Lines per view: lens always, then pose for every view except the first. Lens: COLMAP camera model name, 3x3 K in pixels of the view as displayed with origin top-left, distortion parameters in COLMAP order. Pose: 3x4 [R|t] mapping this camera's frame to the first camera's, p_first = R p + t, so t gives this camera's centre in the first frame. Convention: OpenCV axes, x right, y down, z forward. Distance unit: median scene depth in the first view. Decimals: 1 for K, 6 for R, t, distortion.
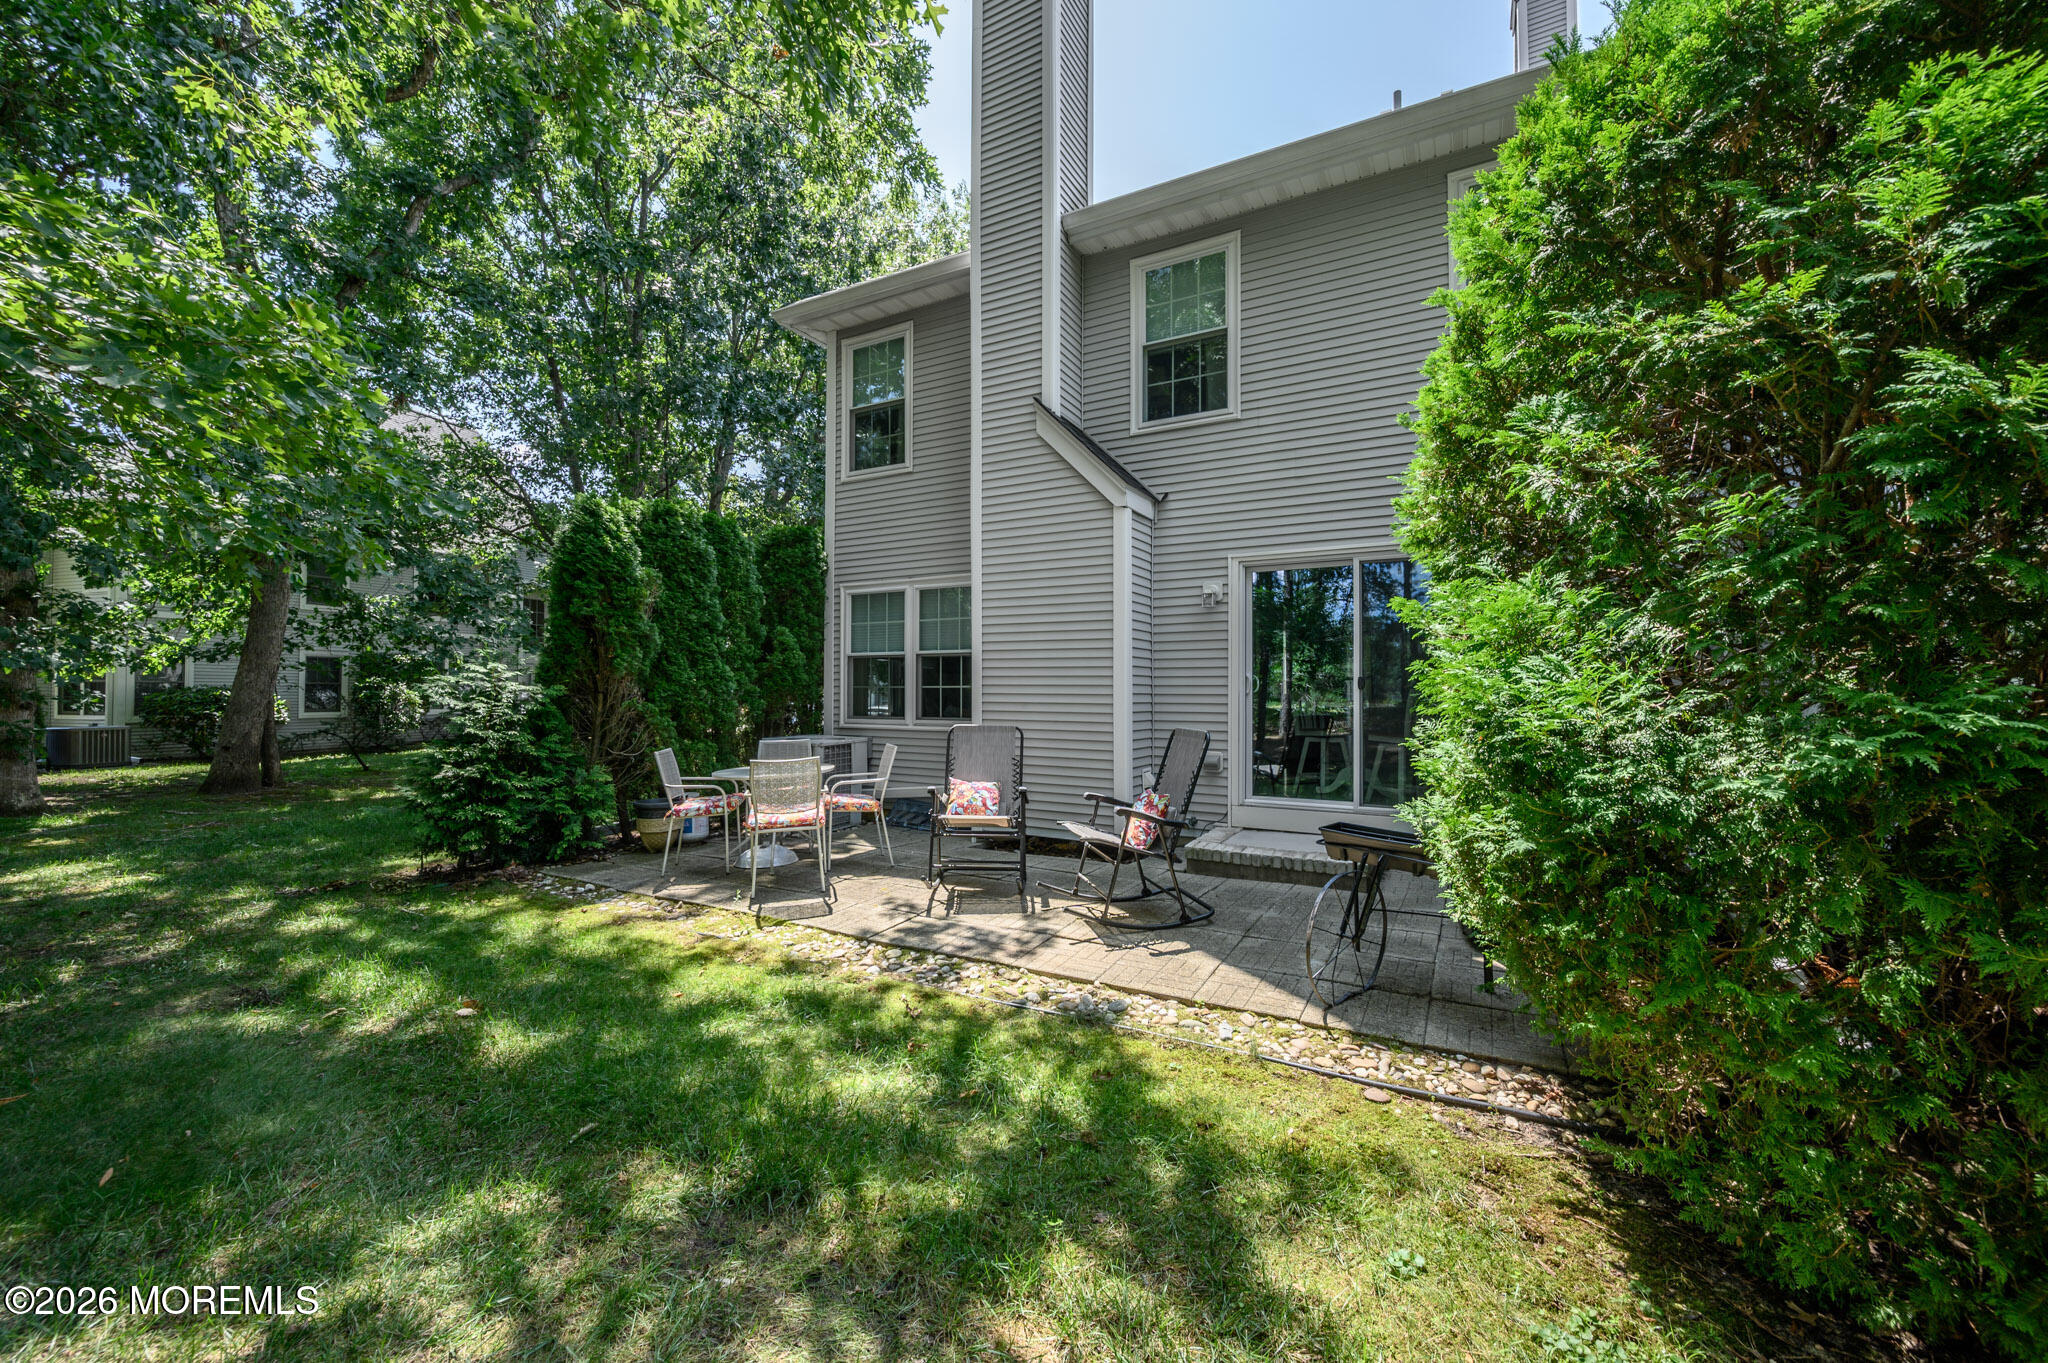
lens RADIAL K [[804.2, 0, 1016.4], [0, 804.2, 675.8], [0, 0, 1]] dist [-0.000215, -0.000006]
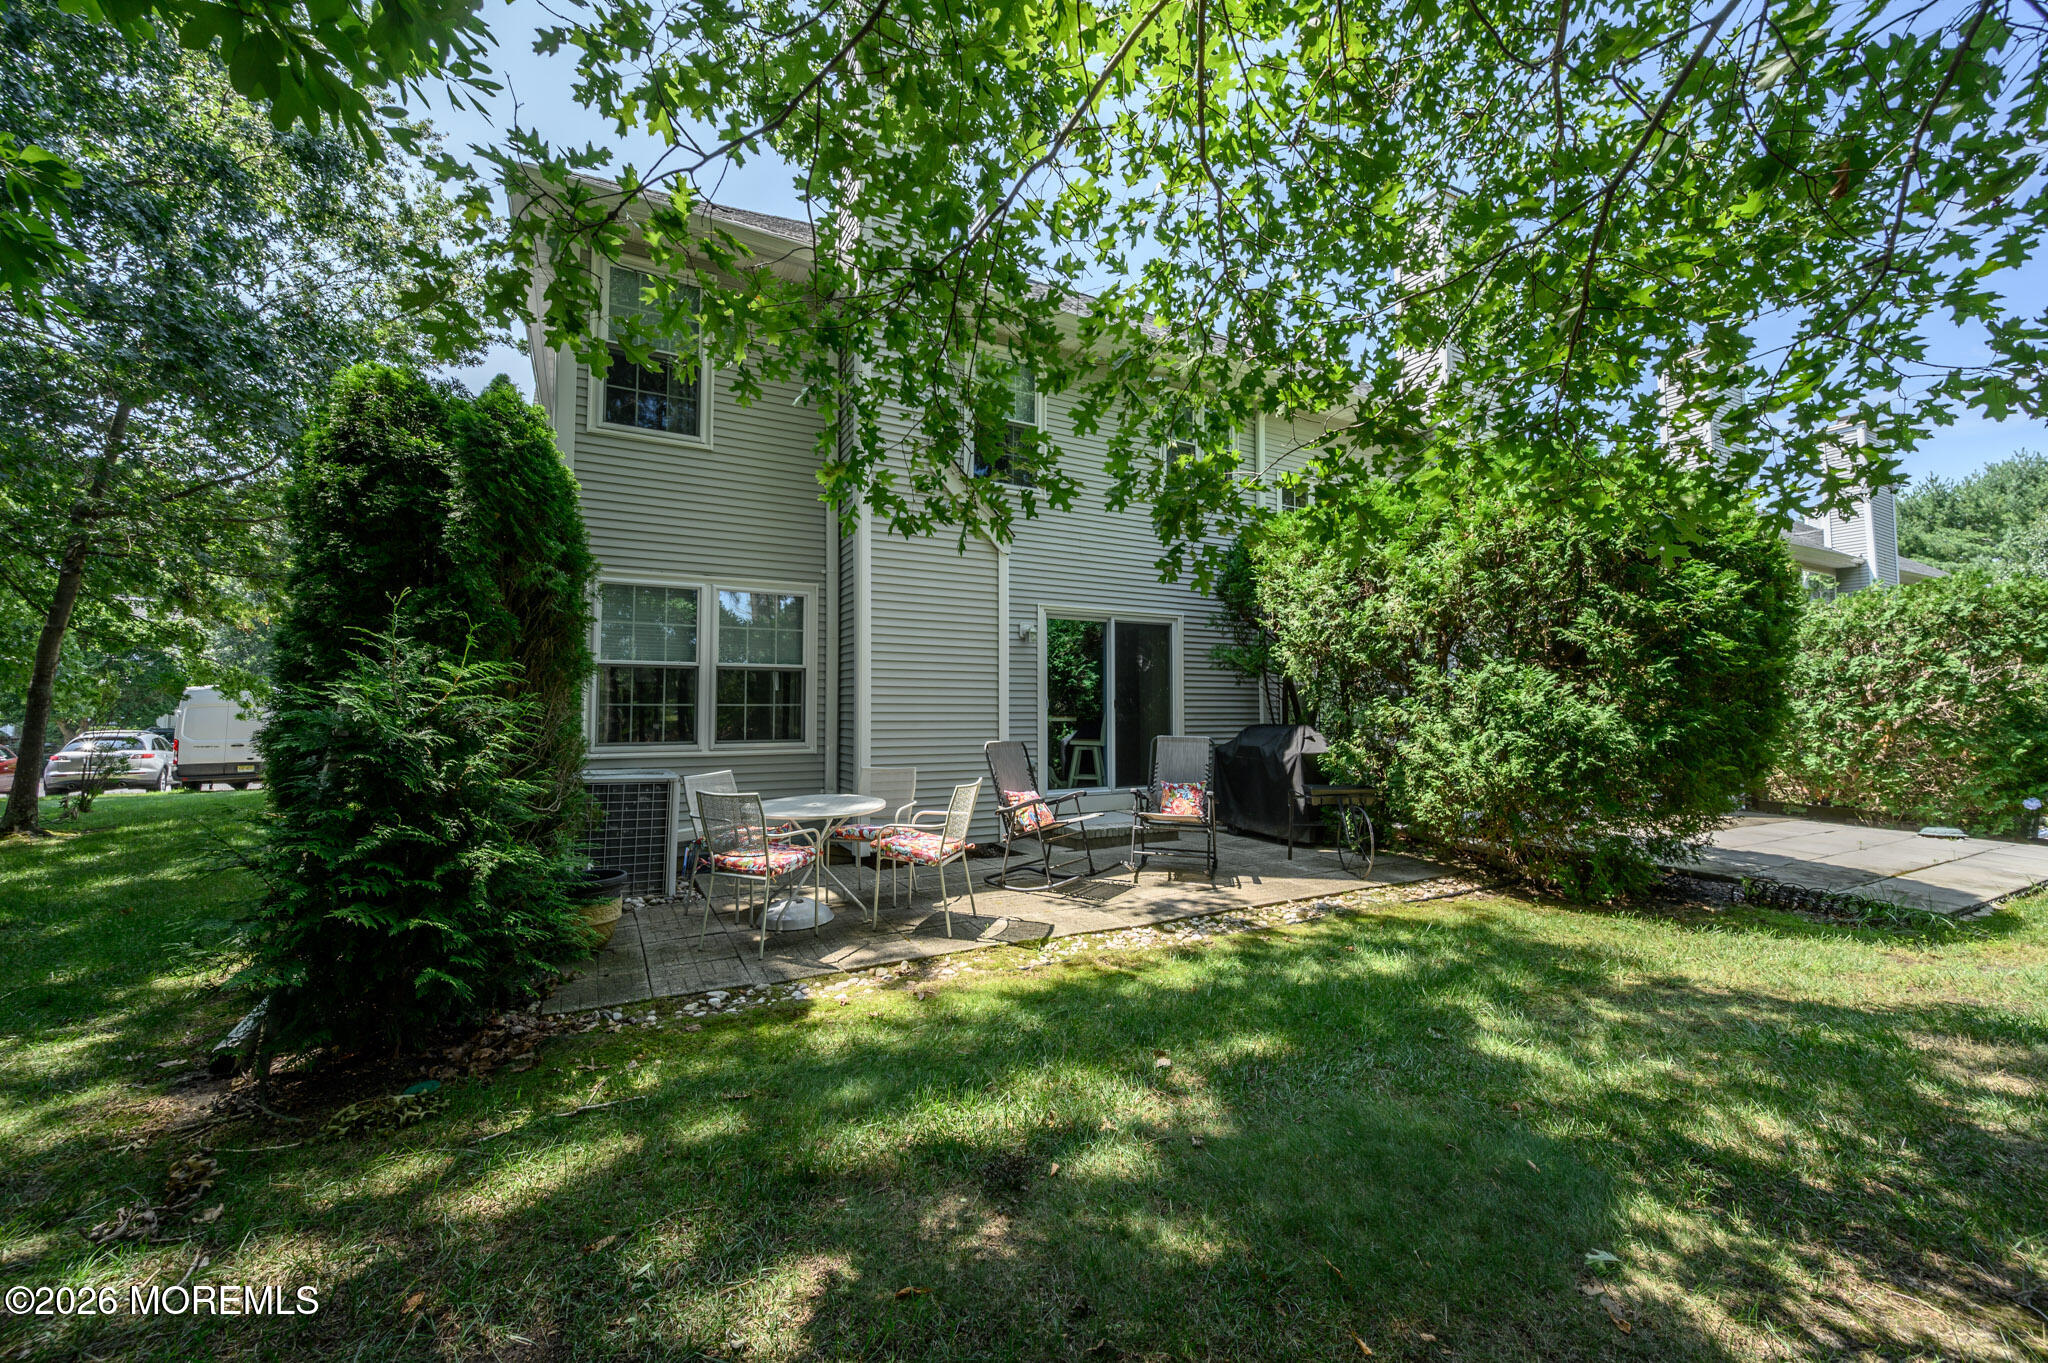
lens RADIAL K [[804.2, 0, 1016.4], [0, 804.2, 675.8], [0, 0, 1]] dist [-0.000215, -0.000006]
pose [[0.527420, 0.029912, 0.849078, -0.810359], [-0.014355, 0.999551, -0.026297, 0.000758], [-0.849483, 0.001681, 0.527613, 0.340096]]
